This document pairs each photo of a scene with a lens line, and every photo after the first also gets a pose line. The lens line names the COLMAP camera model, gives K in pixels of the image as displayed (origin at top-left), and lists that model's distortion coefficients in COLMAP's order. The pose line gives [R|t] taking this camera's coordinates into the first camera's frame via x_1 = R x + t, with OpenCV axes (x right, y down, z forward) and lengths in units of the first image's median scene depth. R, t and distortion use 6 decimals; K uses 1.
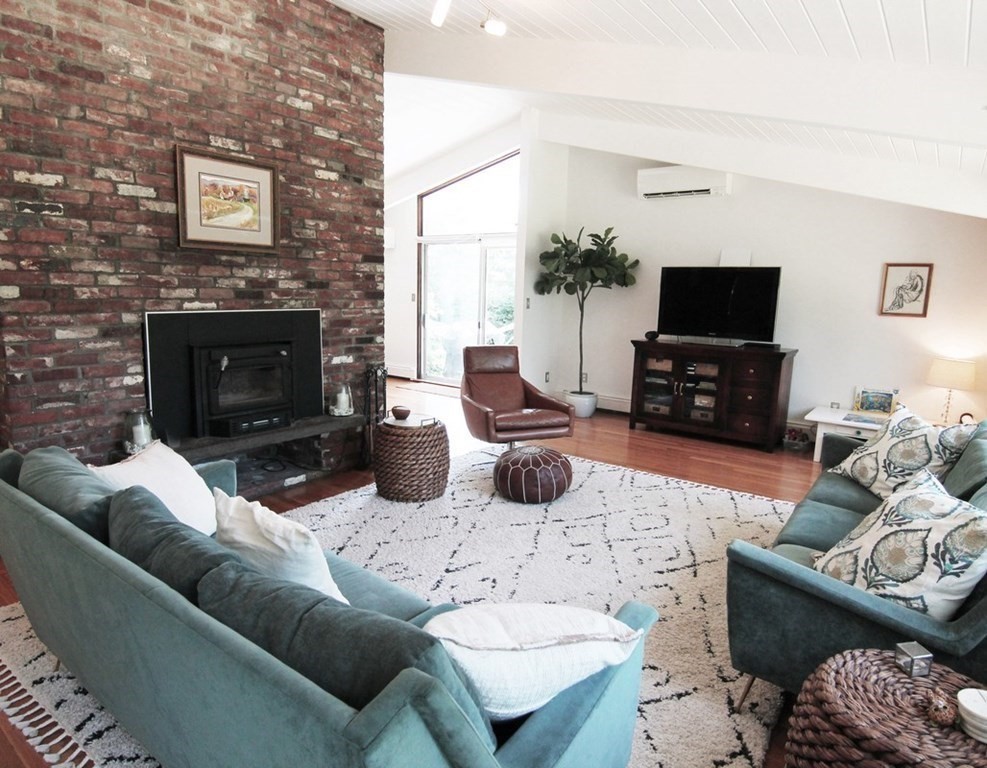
lens RADIAL K [[598.4, 0, 493.5], [0, 598.4, 384.0], [0, 0, 1]] dist [0.003865, -0.023214]
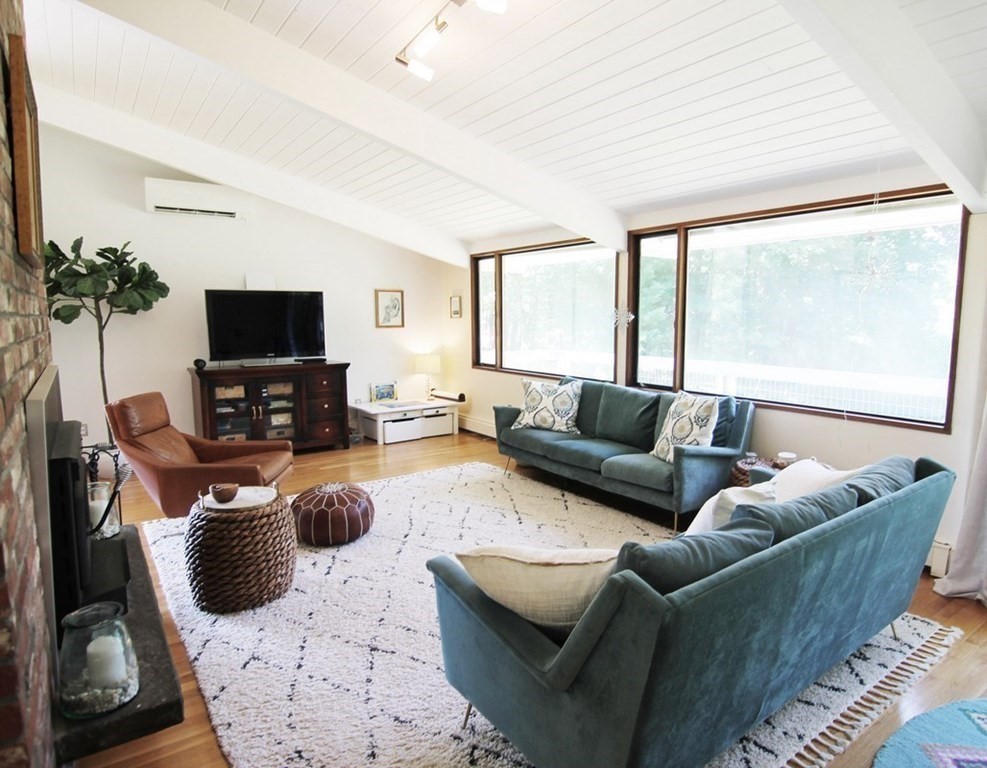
lens RADIAL K [[594.7, 0, 493.5], [0, 594.7, 384.0], [0, 0, 1]] dist [0.004894, 0.000843]
pose [[0.310317, -0.137871, 0.940582, -0.542779], [0.166559, 0.982007, 0.088992, -0.067488], [-0.935928, 0.129047, 0.327697, 0.336910]]
